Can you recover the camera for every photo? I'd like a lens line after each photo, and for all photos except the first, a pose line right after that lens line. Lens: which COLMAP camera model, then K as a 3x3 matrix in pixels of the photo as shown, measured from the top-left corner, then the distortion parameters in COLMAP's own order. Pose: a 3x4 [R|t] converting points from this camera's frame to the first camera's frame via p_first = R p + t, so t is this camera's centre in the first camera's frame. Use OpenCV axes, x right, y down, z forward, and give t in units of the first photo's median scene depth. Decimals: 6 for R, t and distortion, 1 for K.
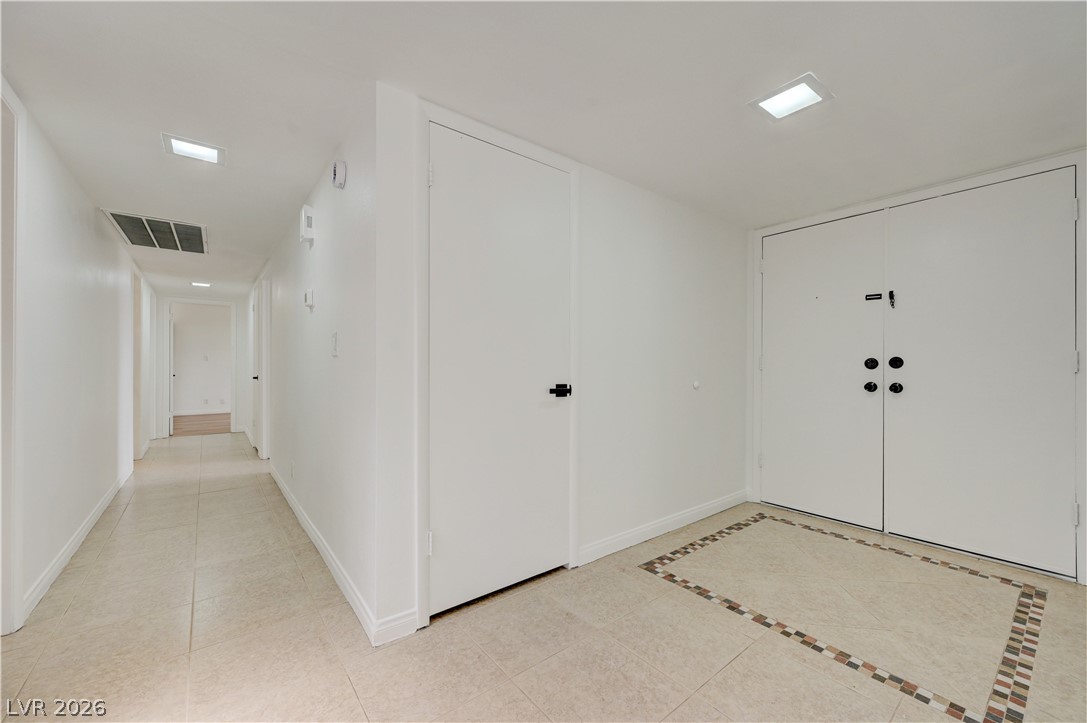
lens RADIAL K [[430.7, 0, 558.4], [0, 430.7, 364.0], [0, 0, 1]] dist [-0.002816, 0.000998]
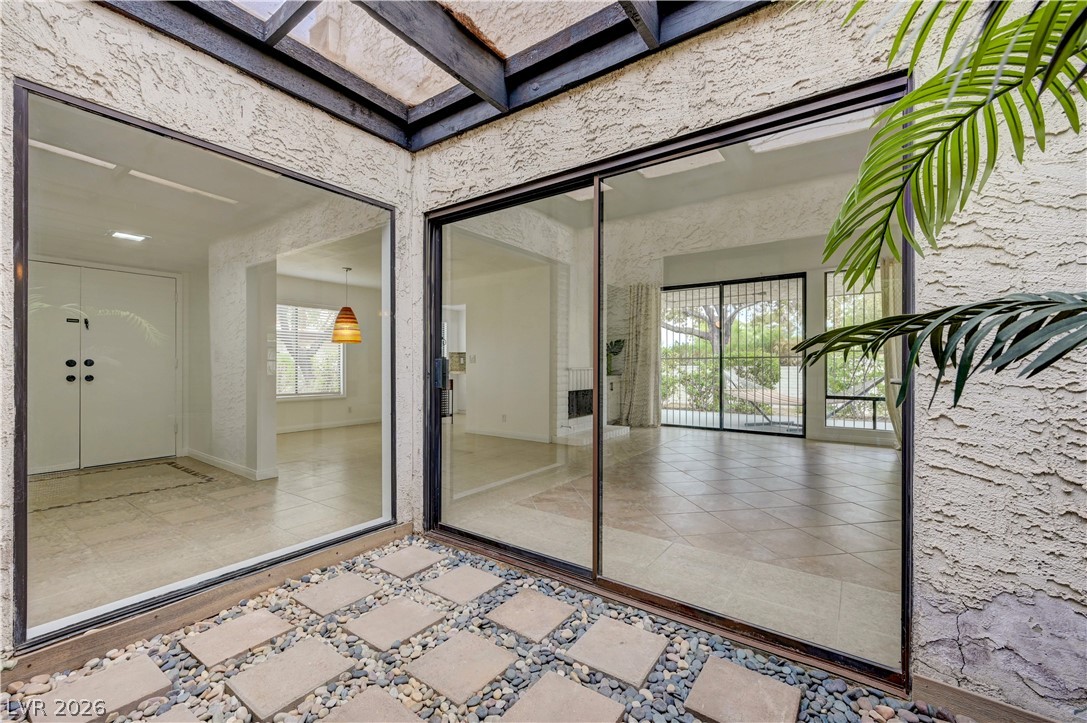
lens RADIAL K [[453.5, 0, 548.3], [0, 453.5, 363.2], [0, 0, 1]] dist [-0.001797, 0.000872]
pose [[-0.262100, 0.001243, 0.965040, -1.337765], [-0.006999, 0.999970, -0.003189, -0.008466], [-0.965015, -0.007590, -0.262083, -0.236949]]
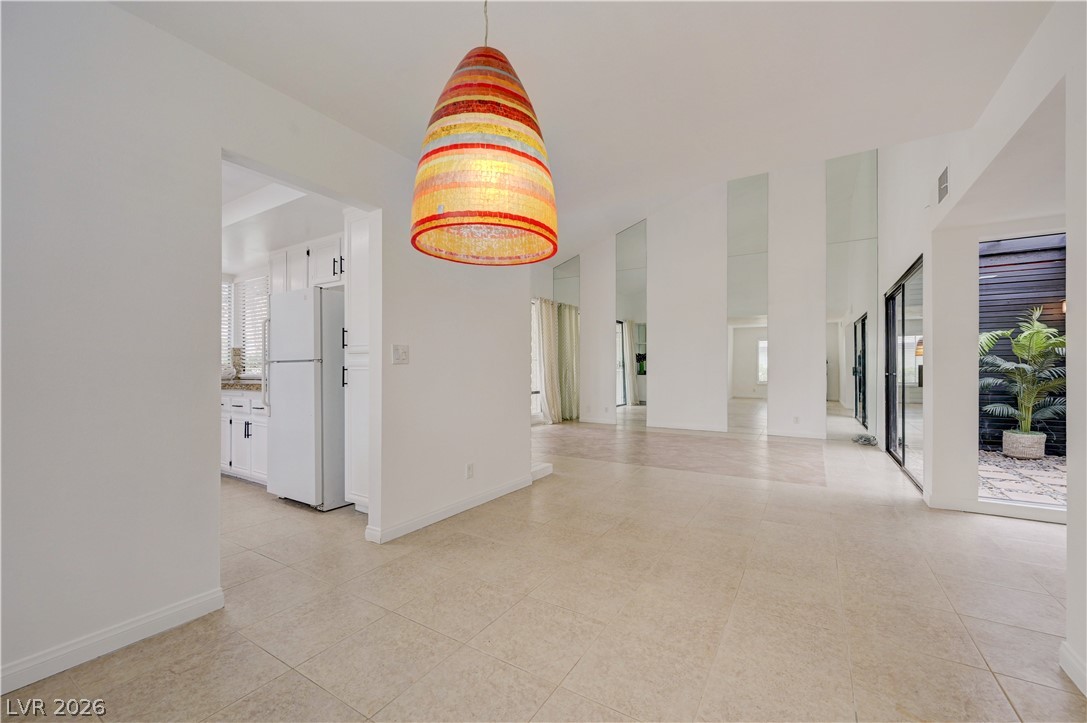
lens RADIAL K [[430.7, 0, 555.3], [0, 430.7, 371.5], [0, 0, 1]] dist [-0.002816, 0.000998]
pose [[-0.940418, -0.001560, -0.340016, 1.307961], [-0.000303, 0.999993, -0.003749, 0.006217], [0.340019, -0.003422, -0.940412, 0.580894]]
